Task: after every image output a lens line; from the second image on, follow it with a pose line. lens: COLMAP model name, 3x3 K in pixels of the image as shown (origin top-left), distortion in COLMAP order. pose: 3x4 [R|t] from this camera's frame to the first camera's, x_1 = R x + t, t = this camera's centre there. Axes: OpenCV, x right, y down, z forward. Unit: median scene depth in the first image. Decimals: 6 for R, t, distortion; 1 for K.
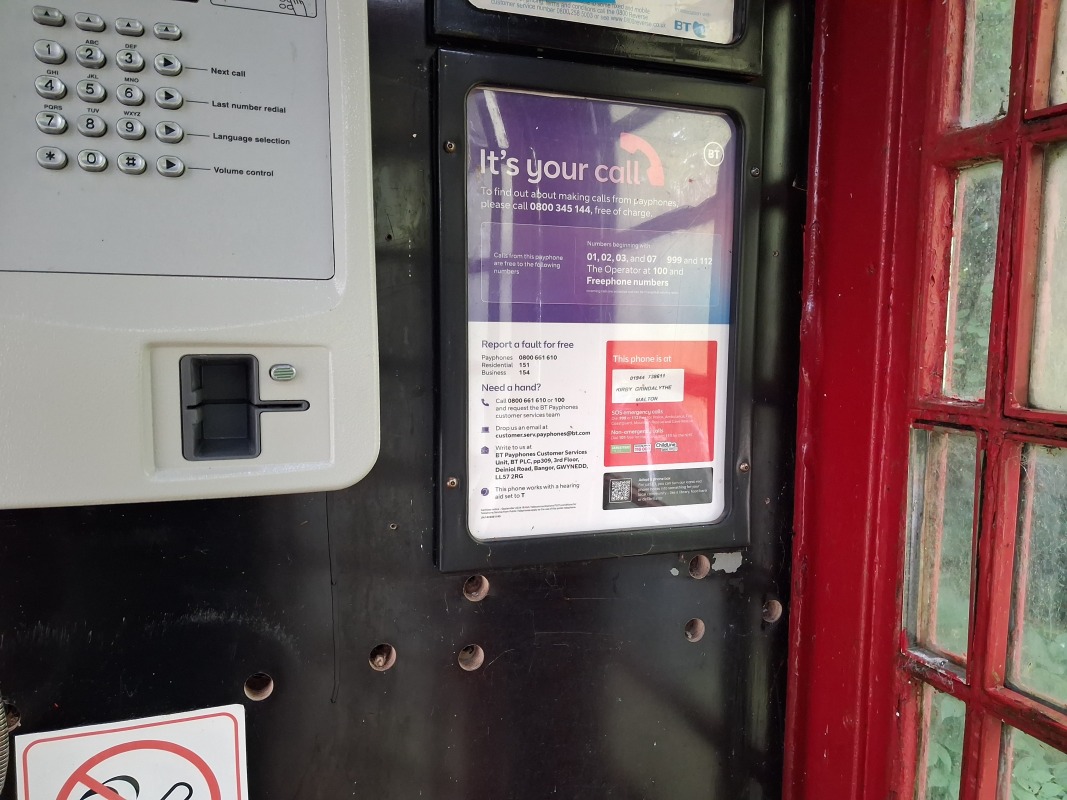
lens RADIAL K [[841.2, 0, 560.3], [0, 841.2, 407.9], [0, 0, 1]] dist [0.056205, -0.116924]
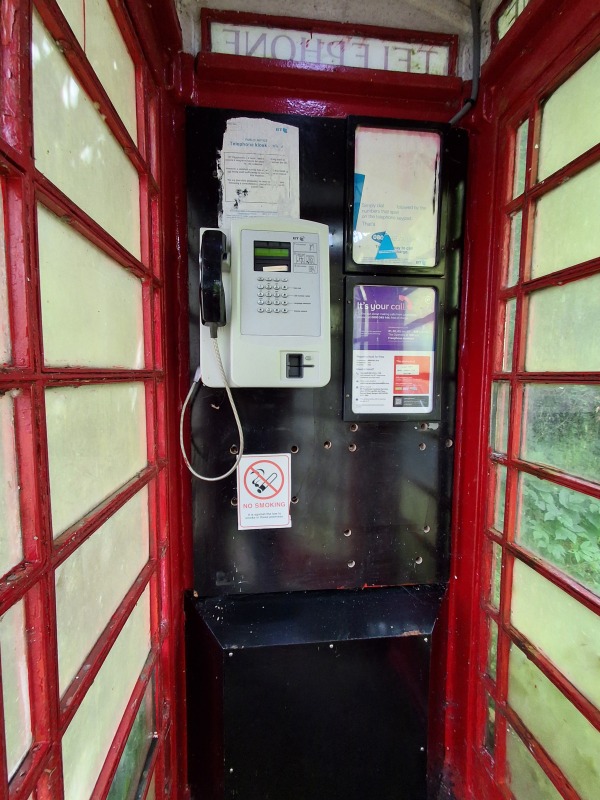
lens RADIAL K [[363.3, 0, 300.0], [0, 363.3, 400.0], [0, 0, 1]] dist [-0.000949, 0.000015]
pose [[0.967015, 0.015988, -0.254216, 0.064411], [-0.022174, 0.999523, -0.021483, 0.140636], [0.253752, 0.026411, 0.966909, -0.515592]]
